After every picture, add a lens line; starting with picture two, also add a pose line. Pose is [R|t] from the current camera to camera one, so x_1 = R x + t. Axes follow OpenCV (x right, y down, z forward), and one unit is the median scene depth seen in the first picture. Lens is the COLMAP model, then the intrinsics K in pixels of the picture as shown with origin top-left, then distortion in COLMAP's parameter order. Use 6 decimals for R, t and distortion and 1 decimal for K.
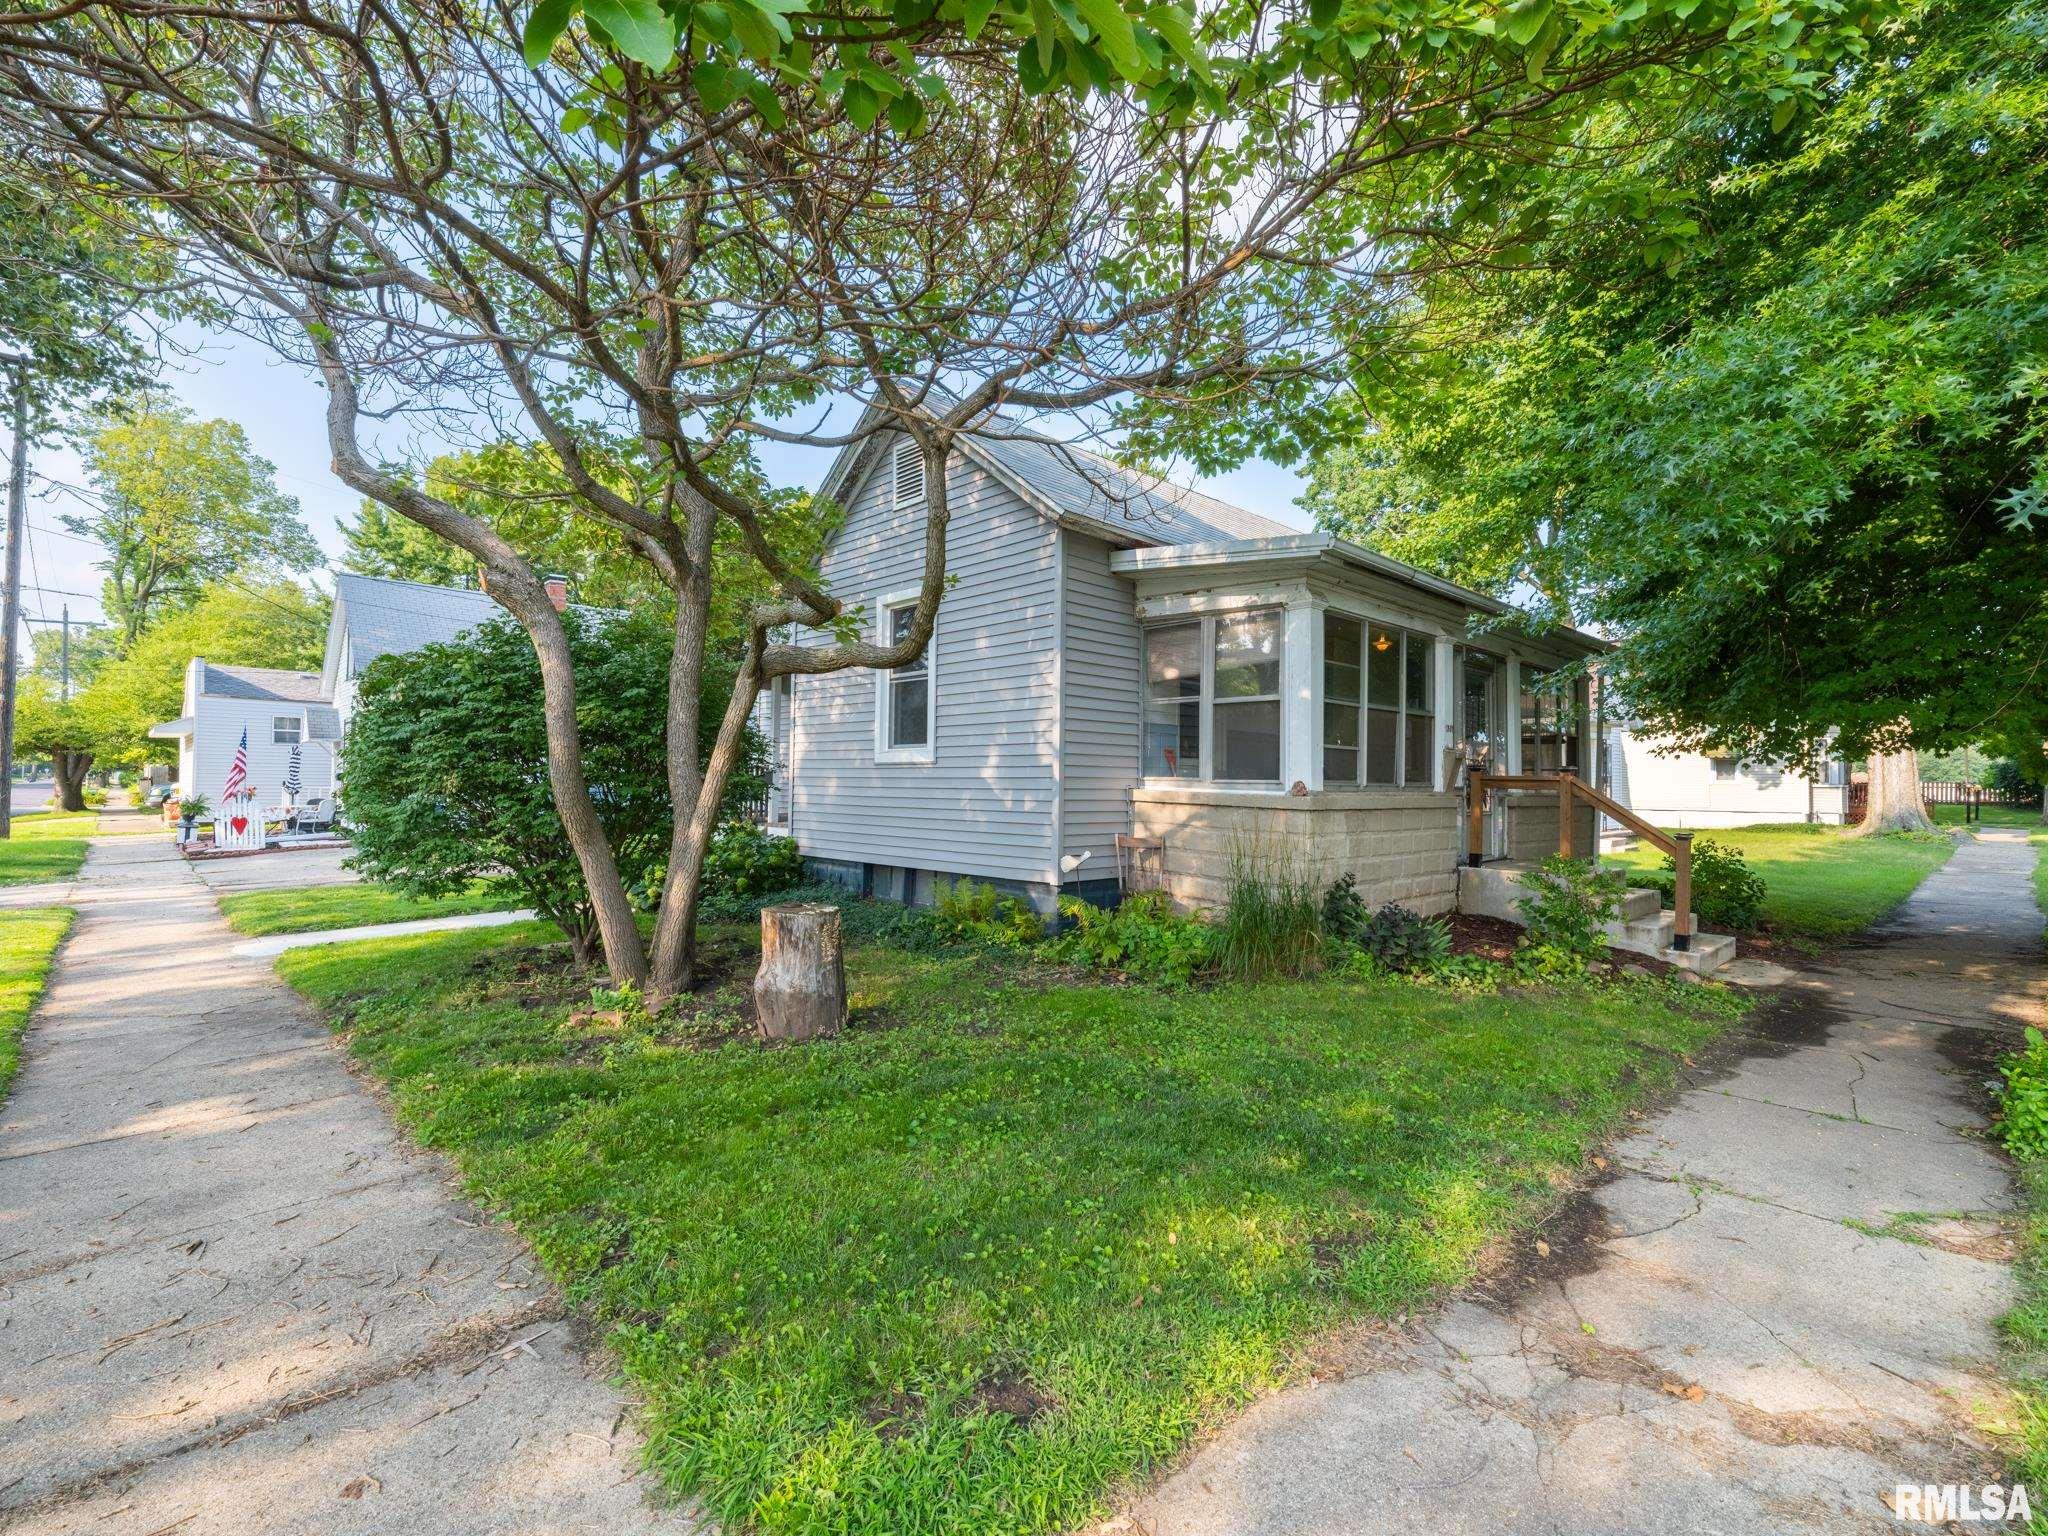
lens RADIAL K [[957.4, 0, 1024.5], [0, 957.4, 772.3], [0, 0, 1]] dist [0.001685, 0.000162]
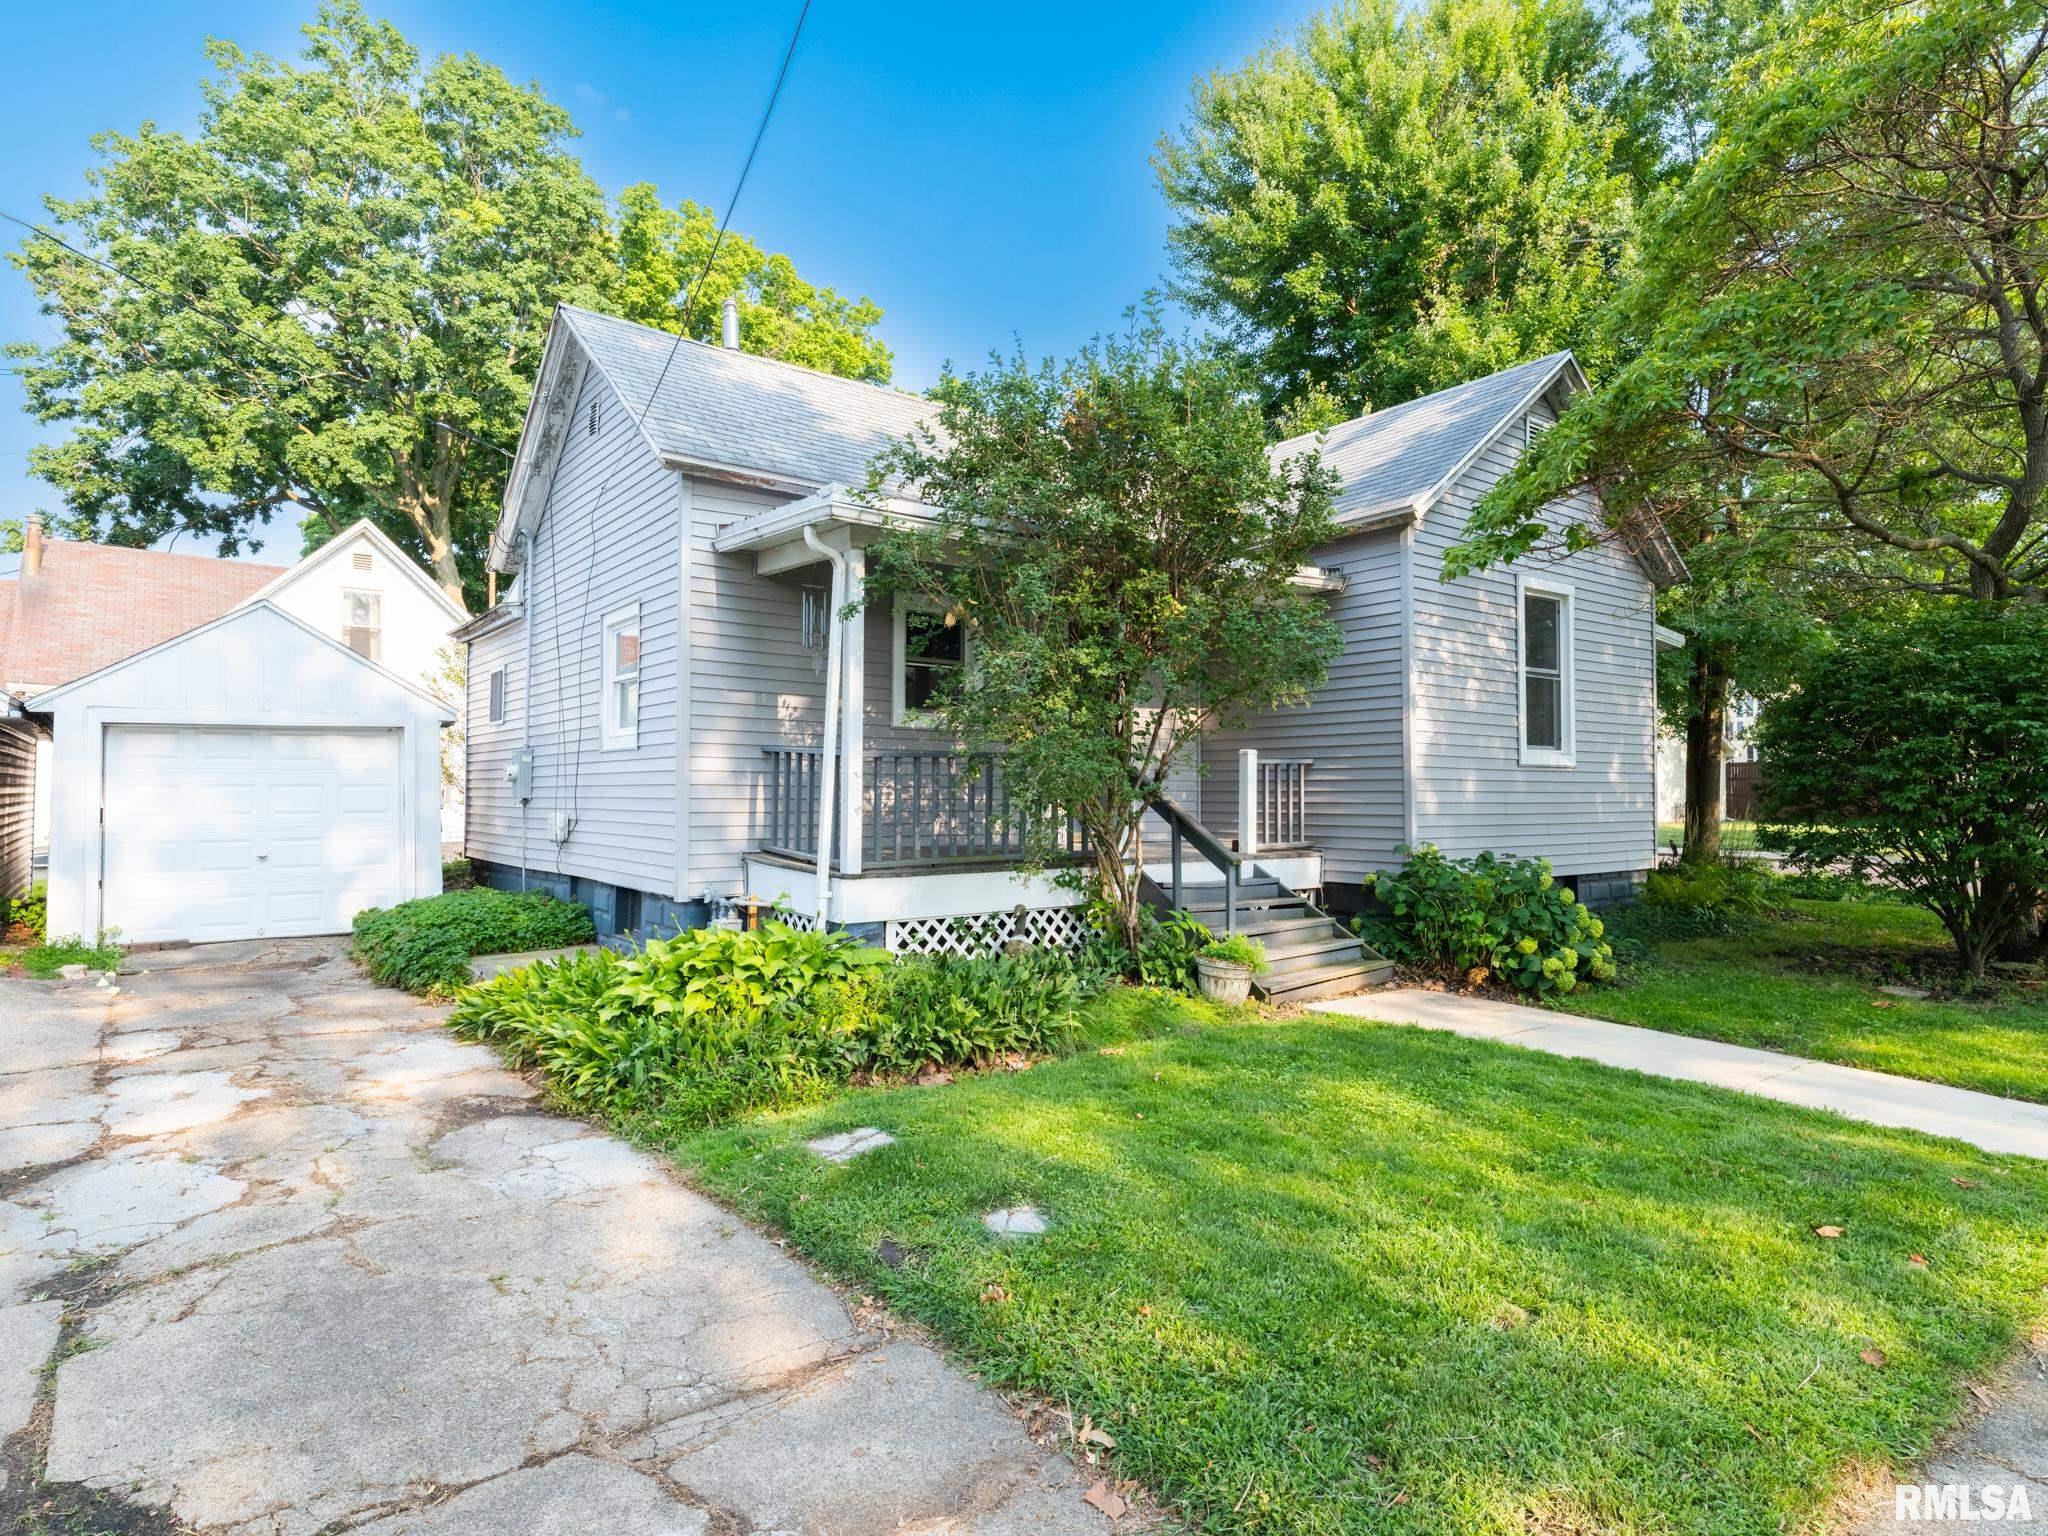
lens RADIAL K [[1161.8, 0, 1032.7], [0, 1161.8, 765.5], [0, 0, 1]] dist [0.000014, -0.000838]
pose [[0.108986, 0.012266, 0.993968, -0.395193], [-0.017500, 0.999793, -0.010419, 0.003301], [-0.993889, -0.016259, 0.109178, 0.414886]]
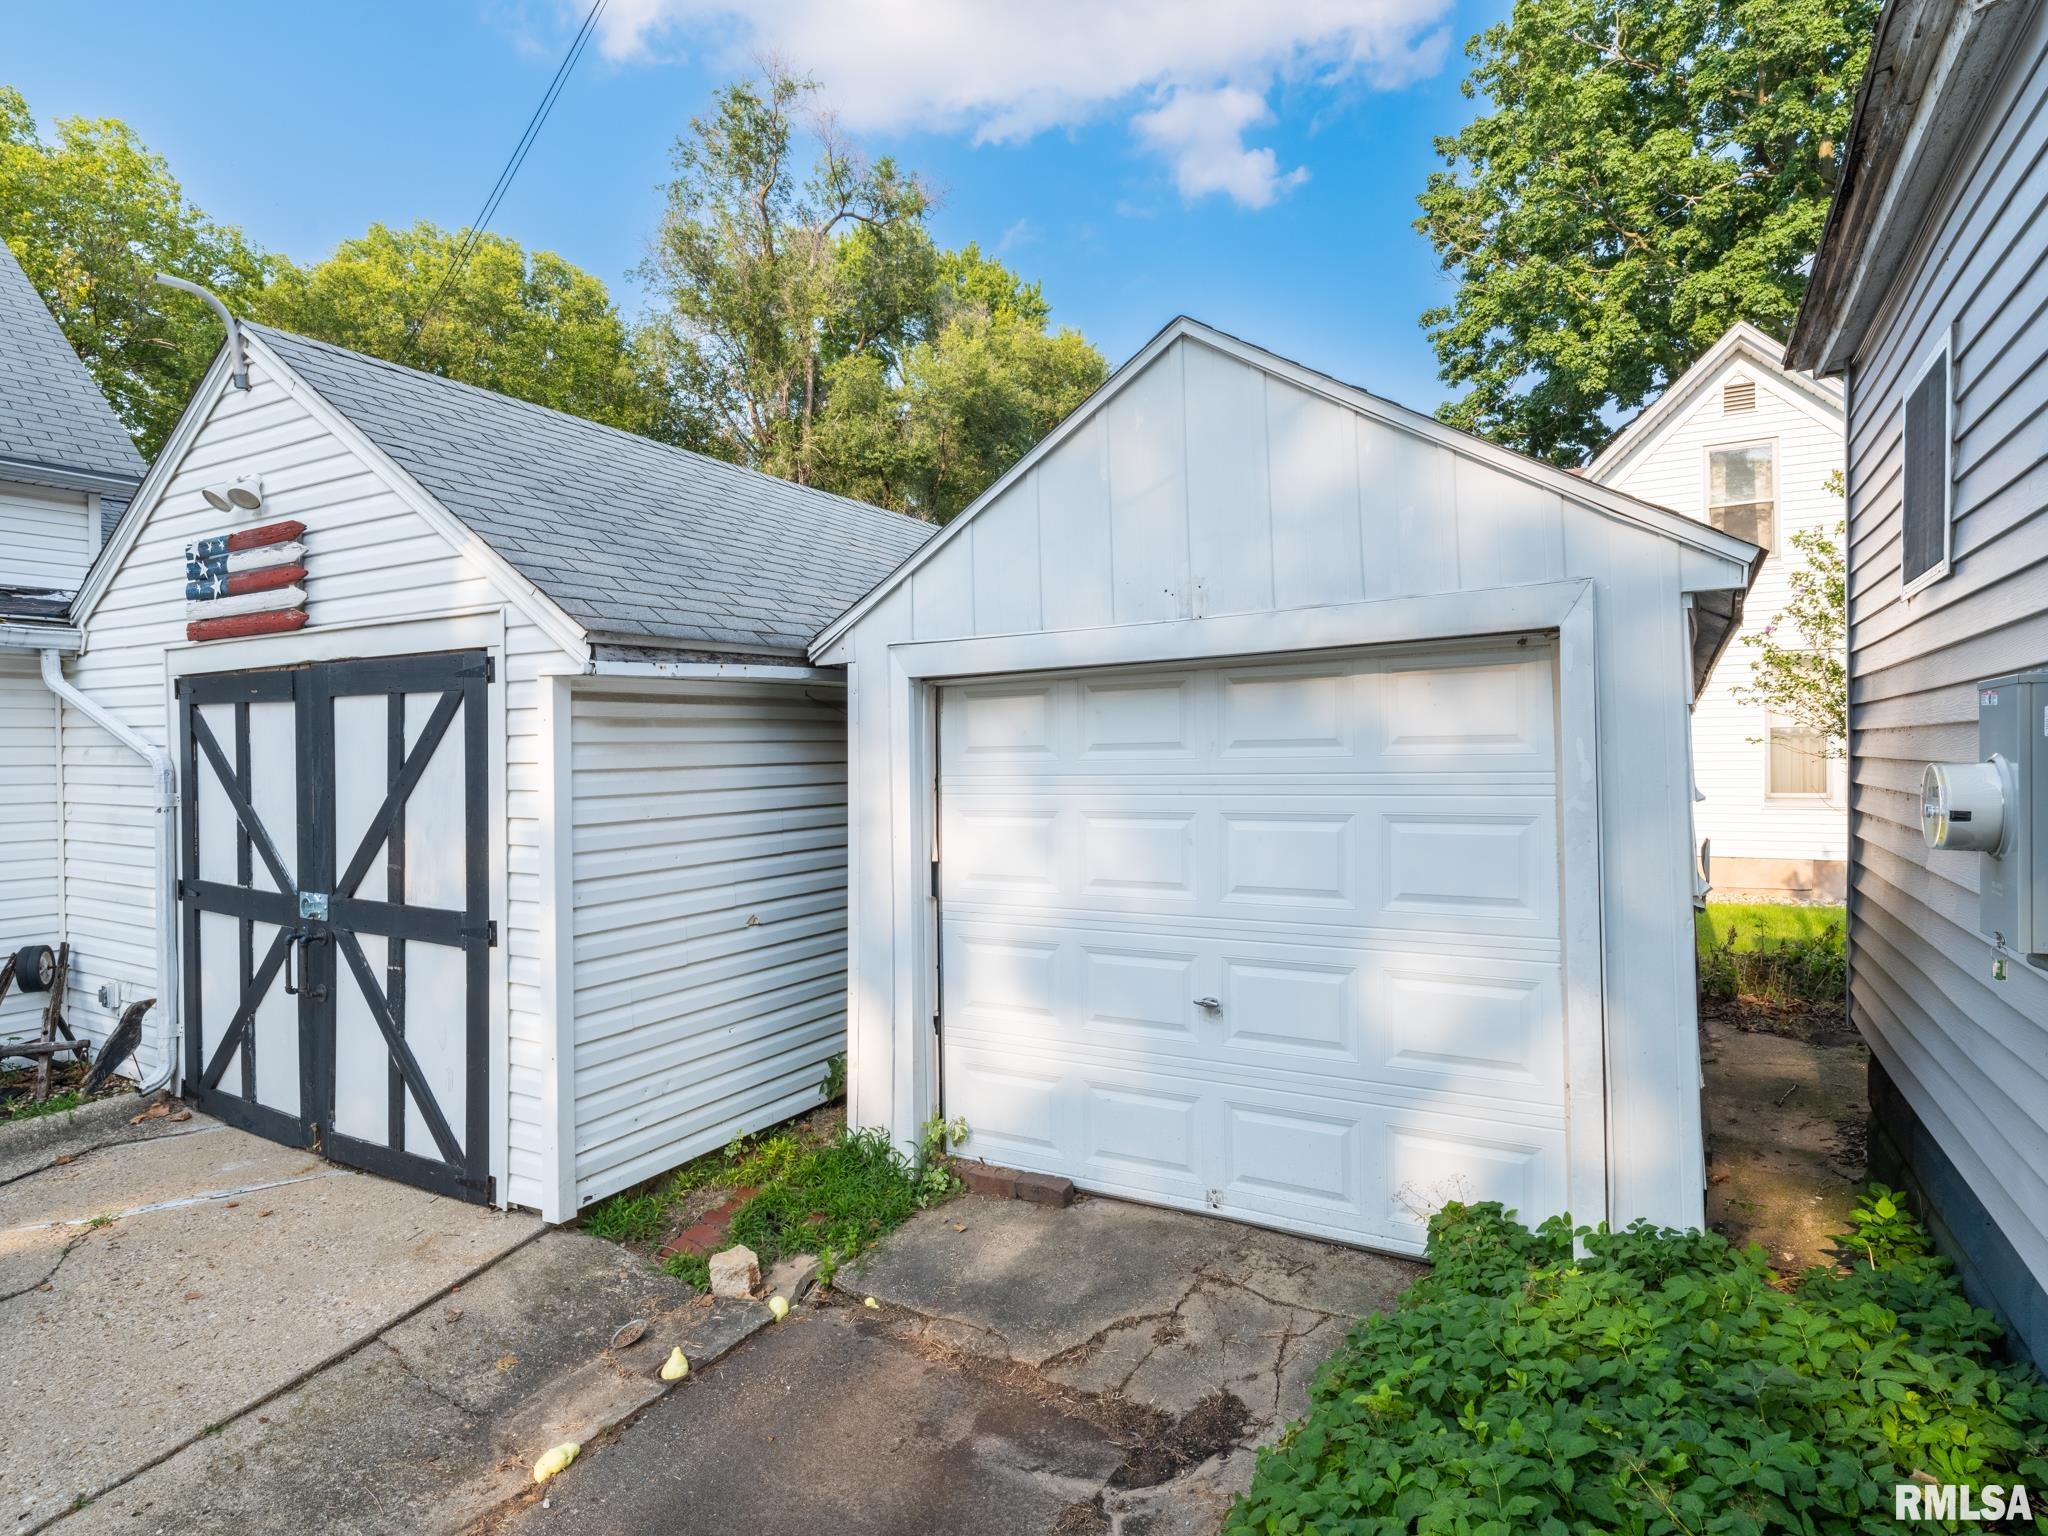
lens RADIAL K [[1117.0, 0, 1020.3], [0, 1117.0, 763.8], [0, 0, 1]] dist [-0.000583, -0.002514]
pose [[0.958717, -0.025346, 0.283230, -0.122188], [0.018313, 0.999455, 0.027454, -0.000324], [-0.283771, -0.021134, 0.958659, 0.571103]]
